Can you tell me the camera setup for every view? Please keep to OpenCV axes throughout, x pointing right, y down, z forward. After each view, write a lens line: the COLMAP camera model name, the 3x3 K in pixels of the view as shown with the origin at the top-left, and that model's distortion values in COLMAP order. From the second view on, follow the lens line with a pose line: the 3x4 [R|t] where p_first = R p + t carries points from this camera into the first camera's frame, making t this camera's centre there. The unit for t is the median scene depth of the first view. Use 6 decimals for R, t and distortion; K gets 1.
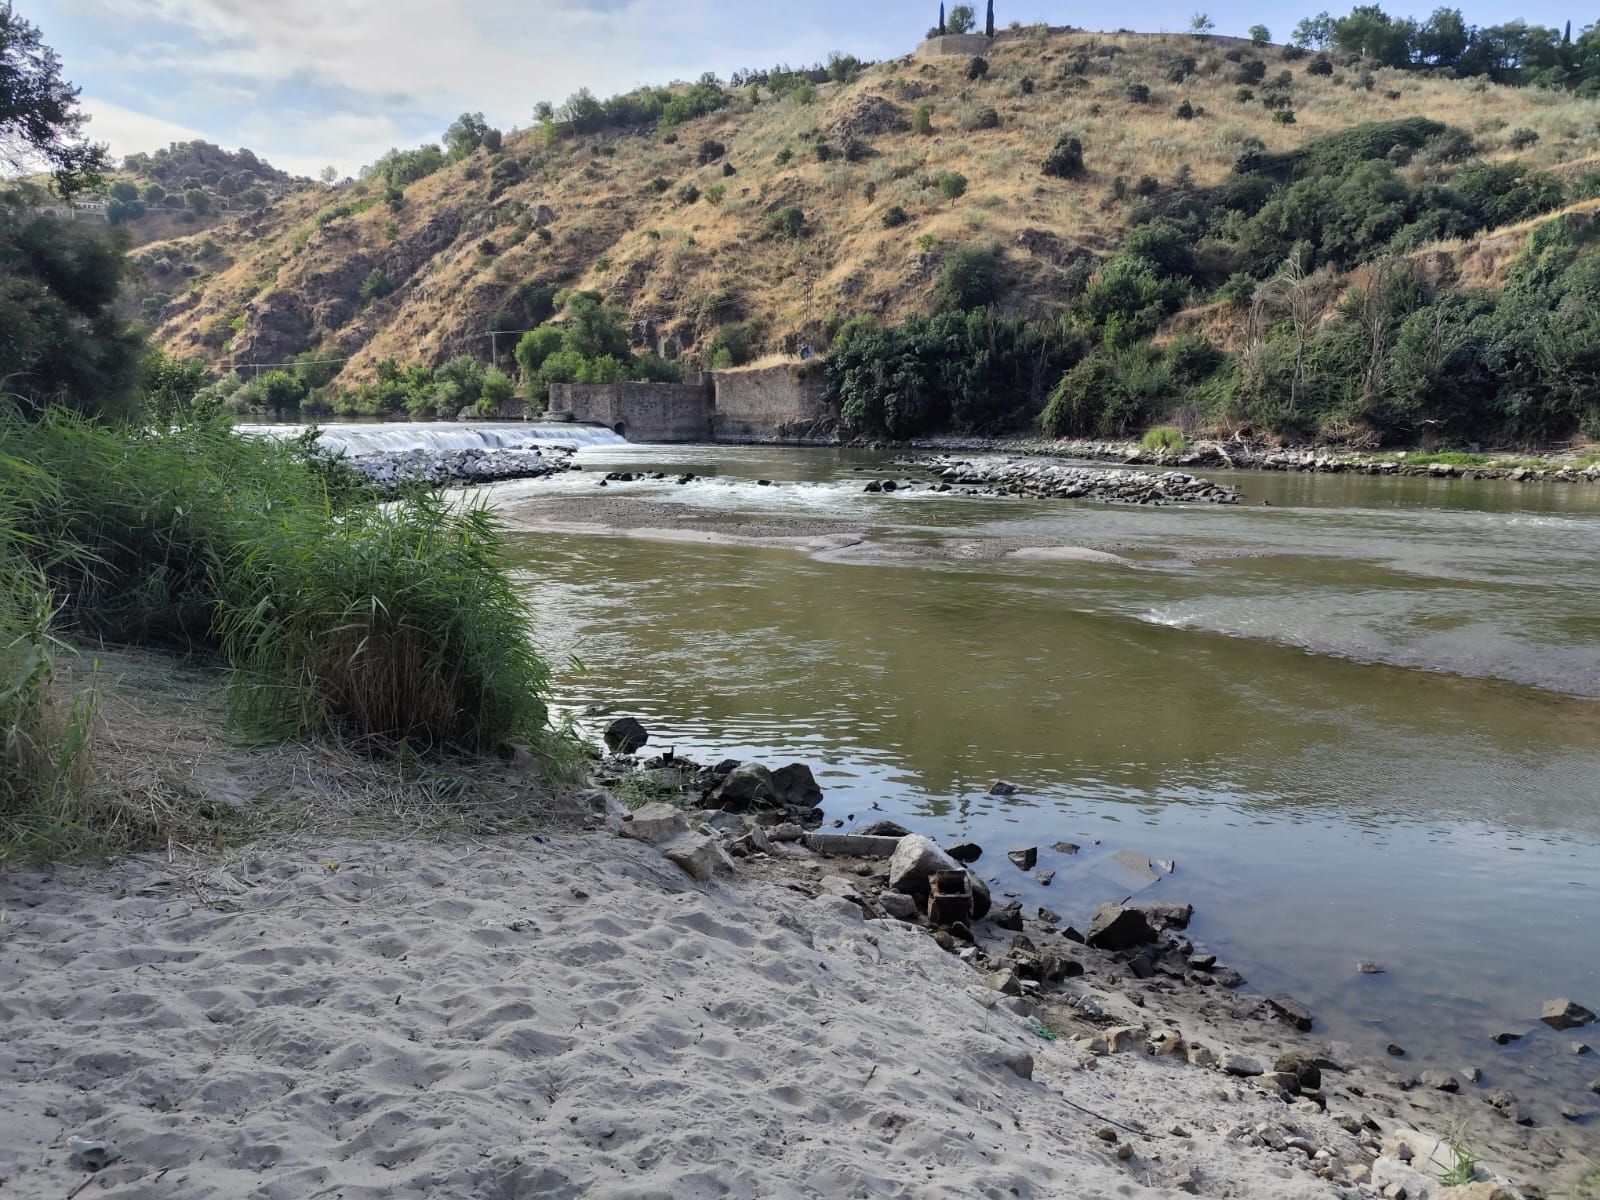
lens RADIAL K [[1101.6, 0, 800.0], [0, 1101.6, 600.0], [0, 0, 1]] dist [0.040982, -0.041642]
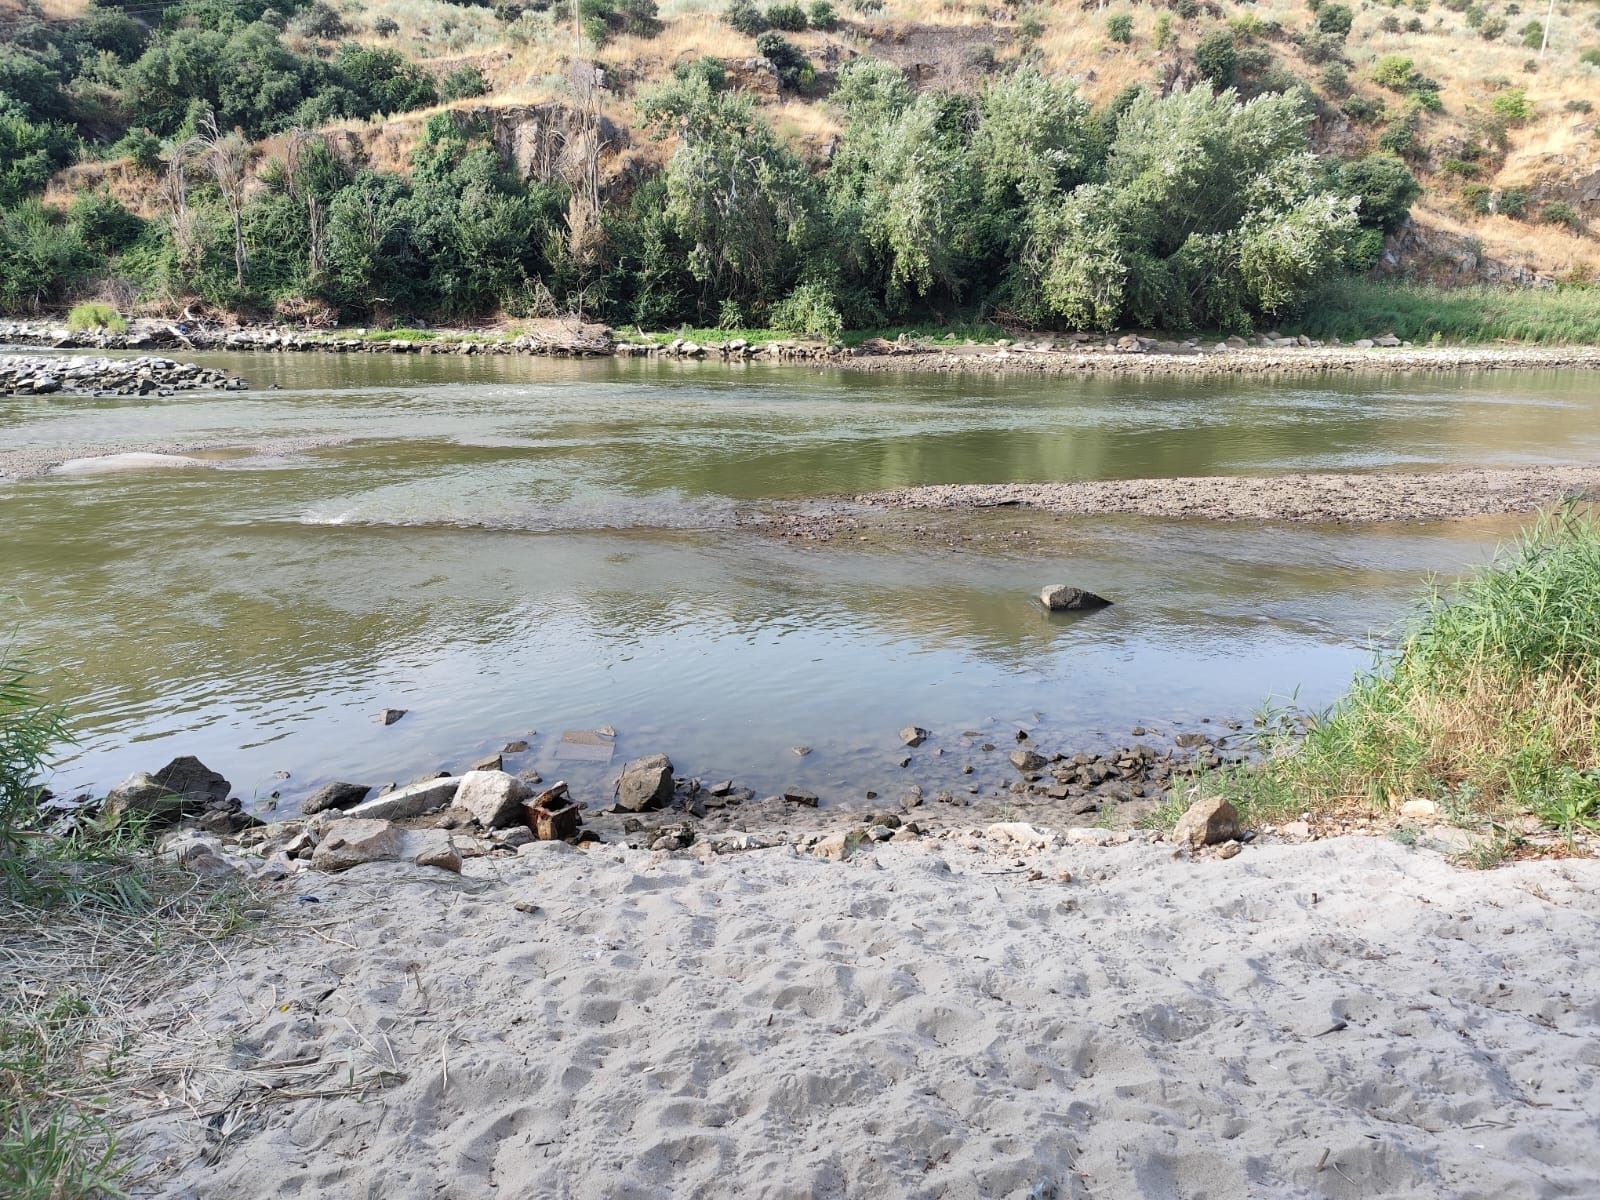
lens RADIAL K [[1095.8, 0, 804.0], [0, 1095.8, 604.7], [0, 0, 1]] dist [0.030670, -0.027008]
pose [[0.615081, -0.210542, 0.759833, -0.034799], [0.122084, 0.977498, 0.172028, -0.005134], [-0.778955, -0.013048, 0.626945, 0.014045]]
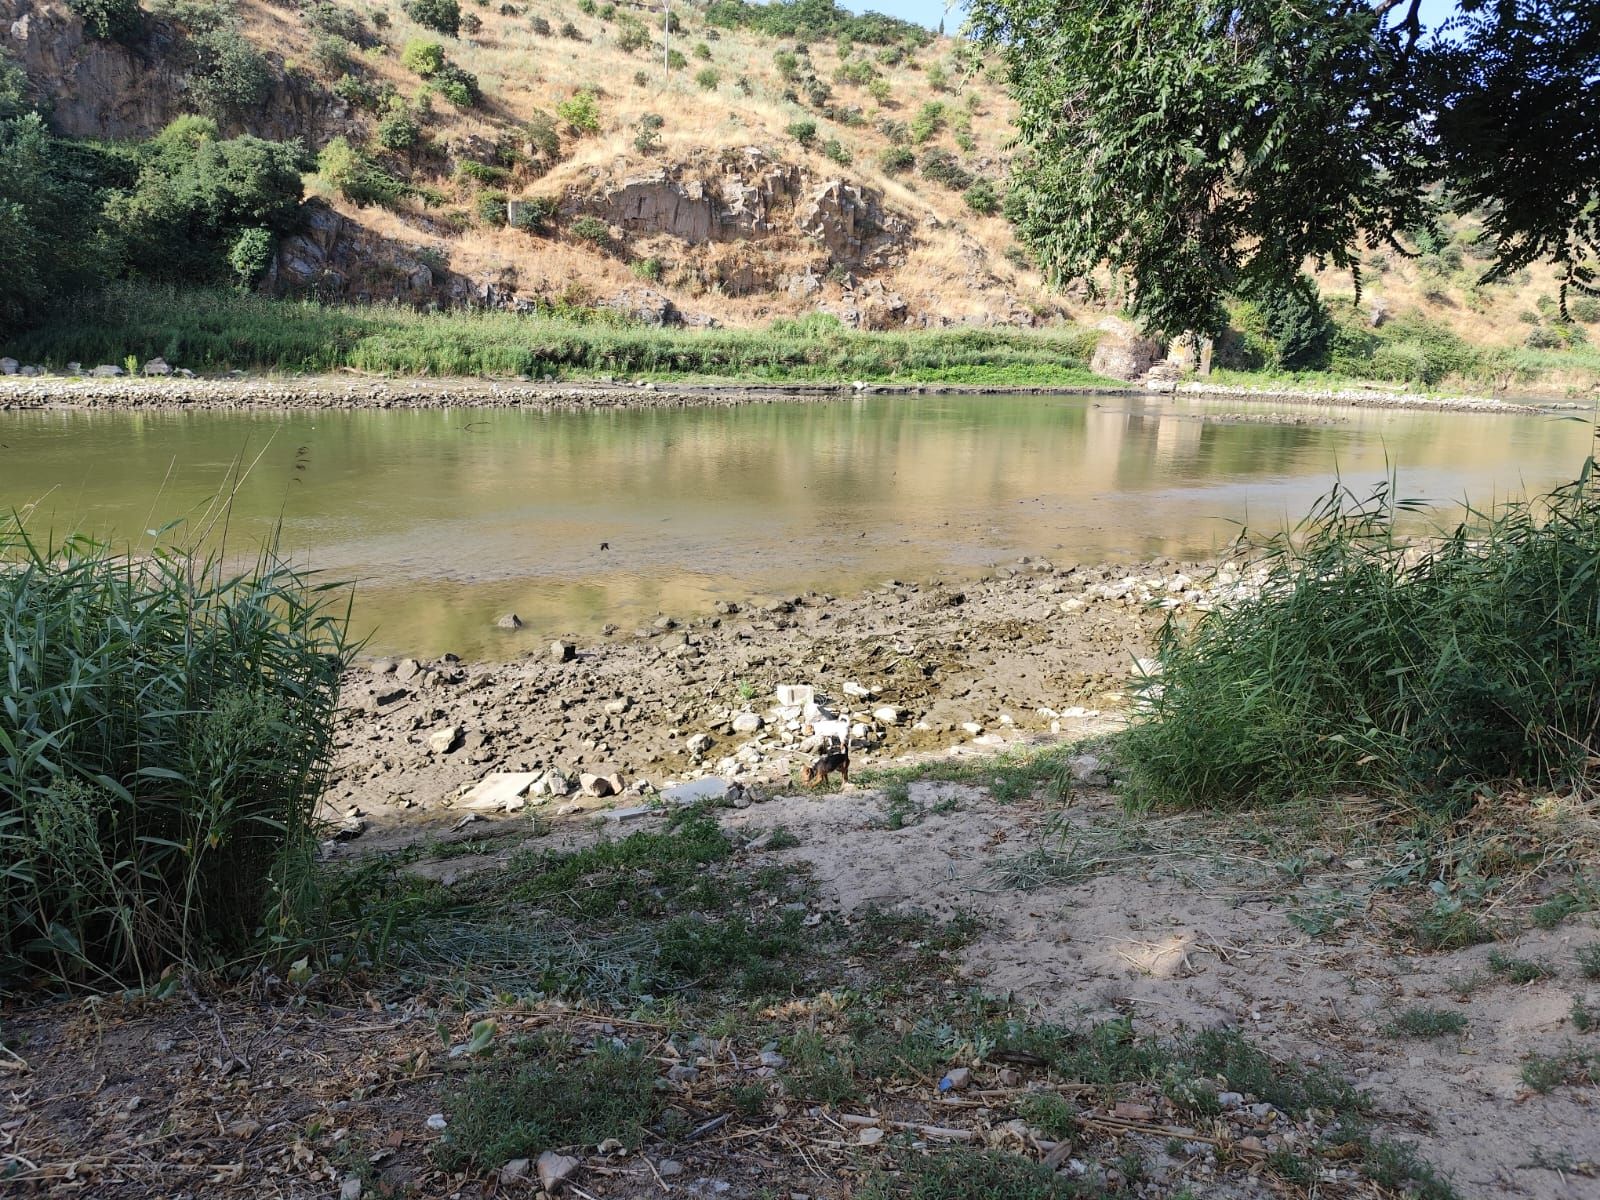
lens RADIAL K [[1091.8, 0, 800.0], [0, 1091.8, 600.0], [0, 0, 1]] dist [0.039298, -0.034541]
pose [[0.300954, -0.217433, 0.928520, 0.510915], [0.123245, 0.974363, 0.188221, 0.064655], [-0.945641, 0.057790, 0.320036, -0.409783]]
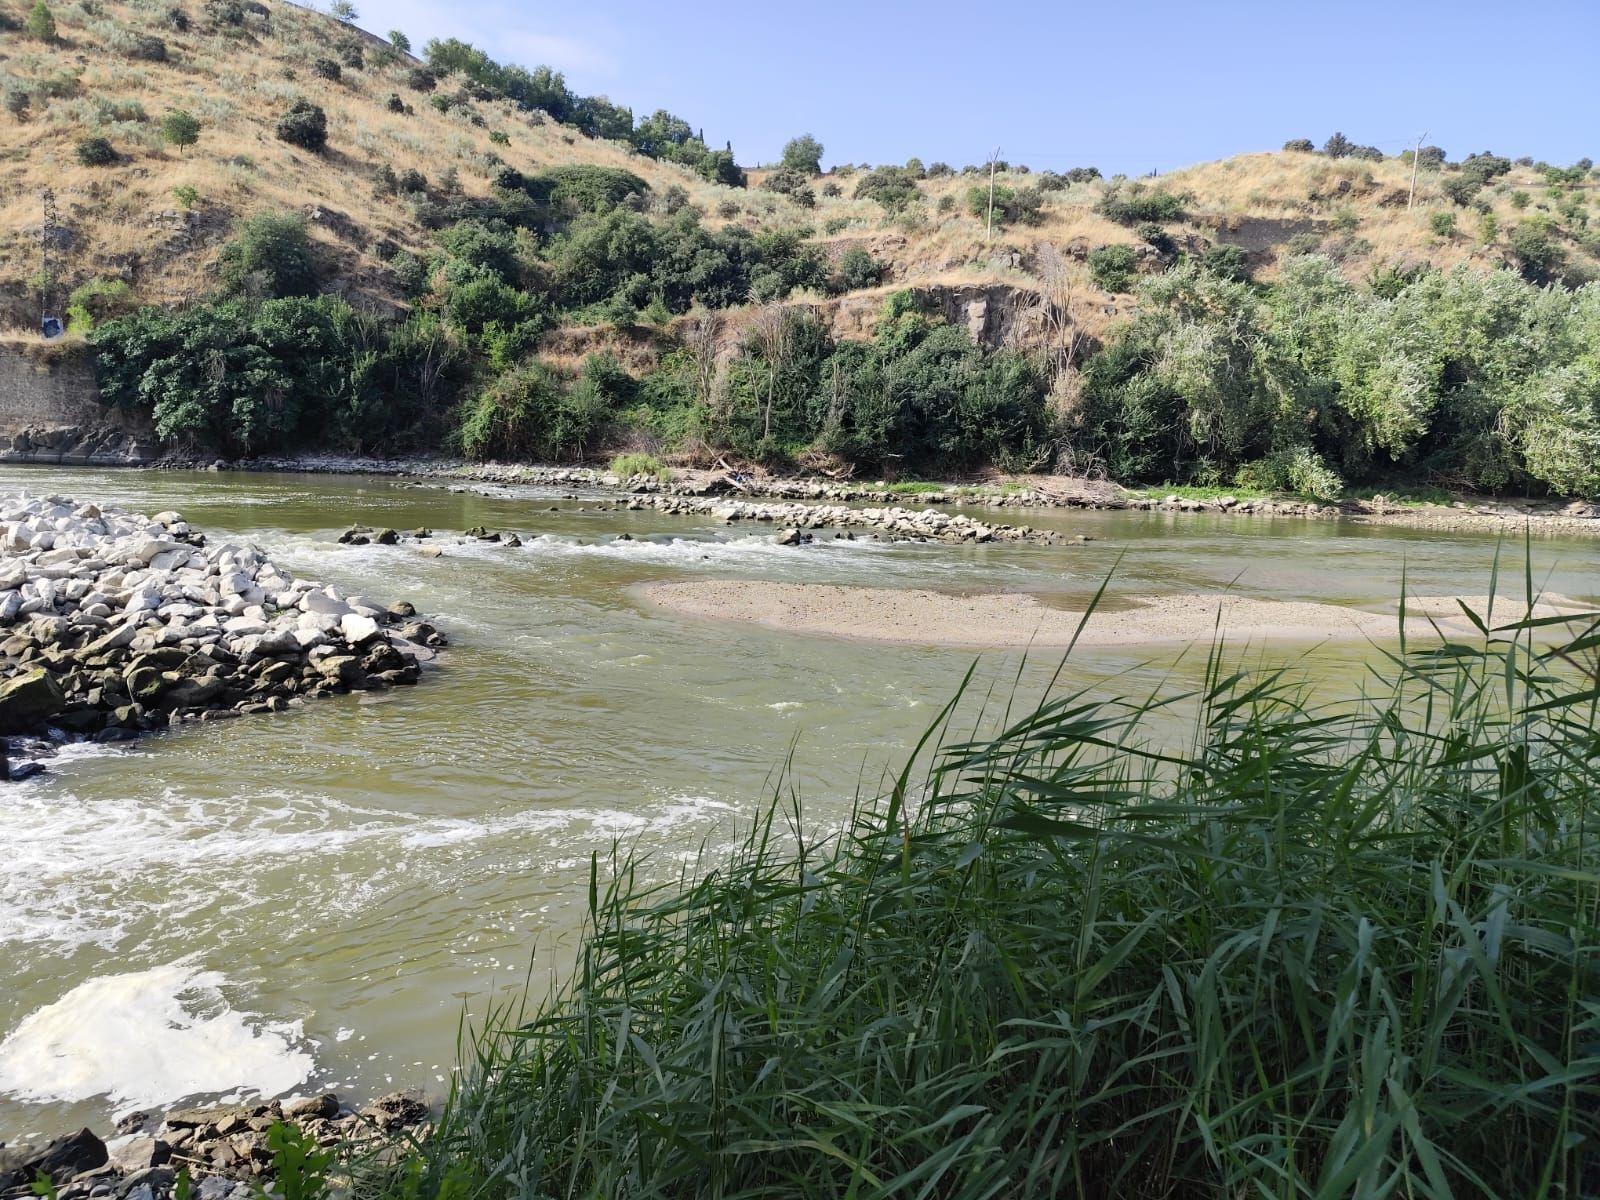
lens RADIAL K [[1091.8, 0, 800.0], [0, 1091.8, 600.0], [0, 0, 1]] dist [0.039298, -0.034541]
pose [[0.631591, -0.091123, 0.769928, -0.290915], [0.096968, 0.994556, 0.038163, -0.047497], [-0.769214, 0.050555, 0.636989, 0.268305]]
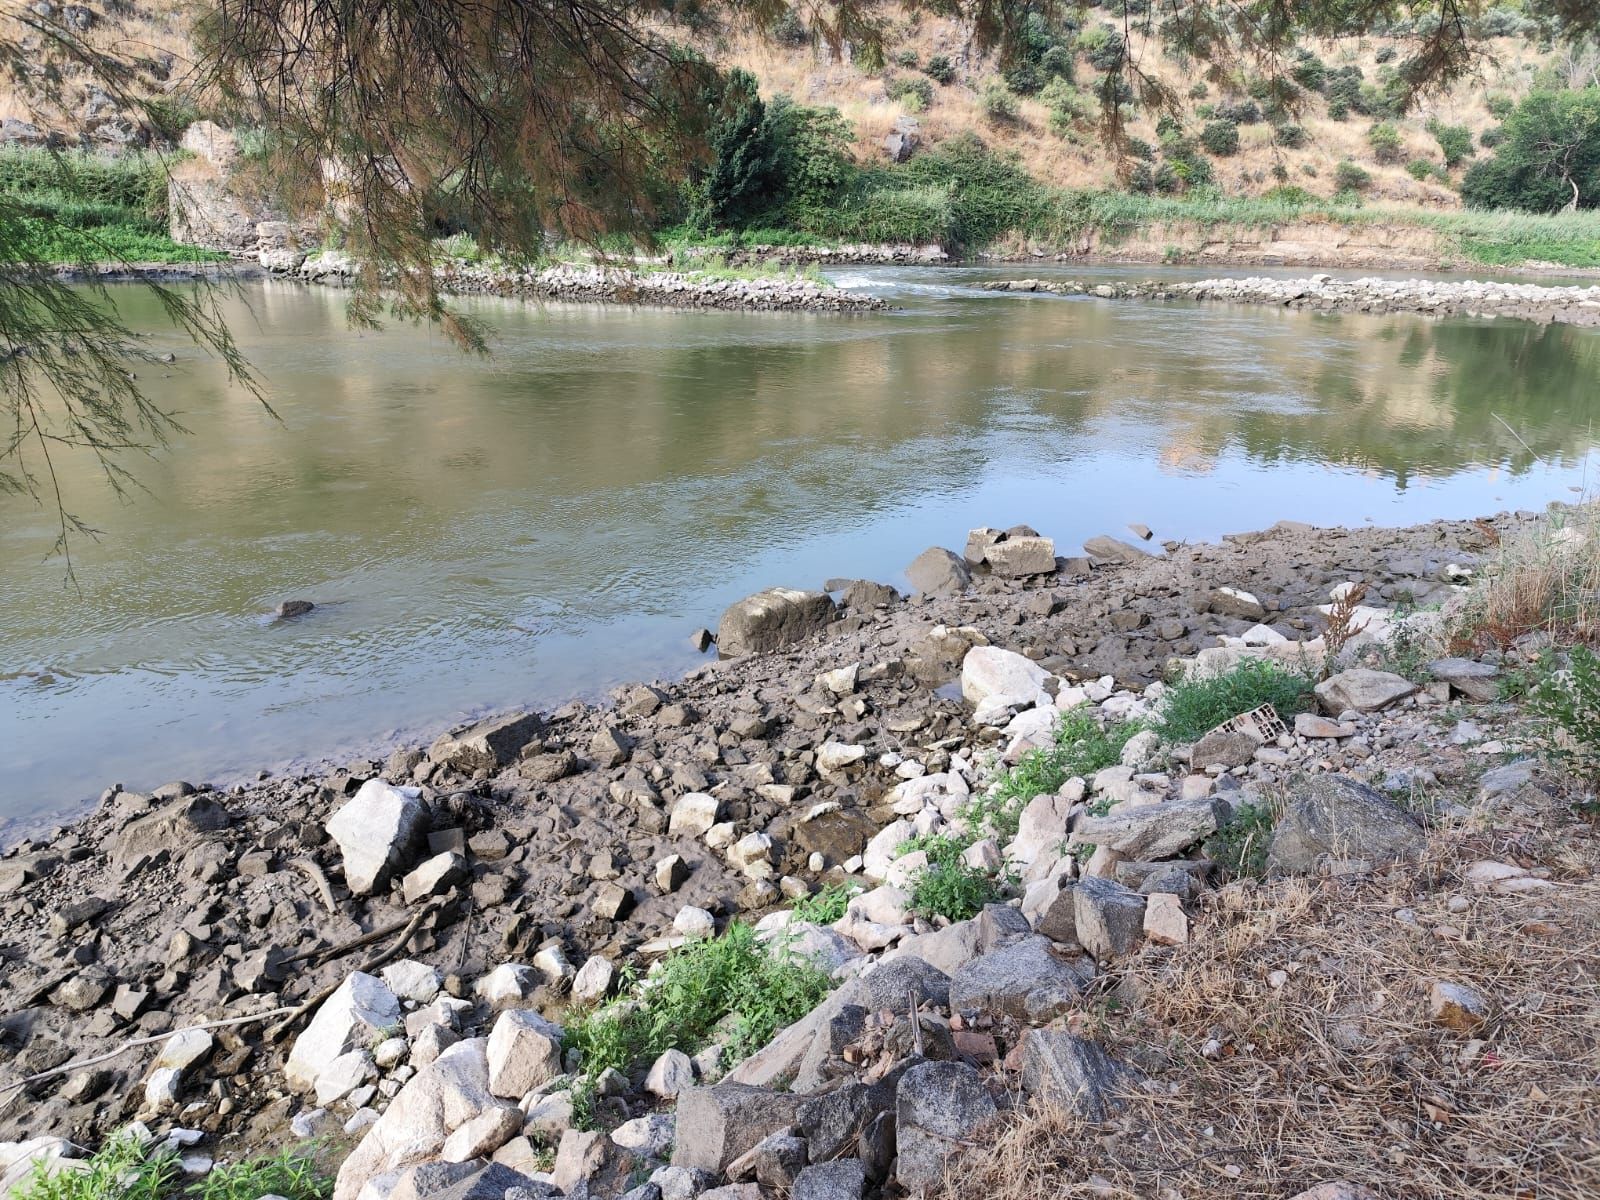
lens RADIAL K [[1095.8, 0, 802.0], [0, 1095.8, 590.3], [0, 0, 1]] dist [0.031882, -0.026963]
pose [[0.168655, -0.327749, 0.929589, 1.168325], [0.137878, 0.941671, 0.306994, 0.134333], [-0.975984, 0.076394, 0.204007, -0.804418]]
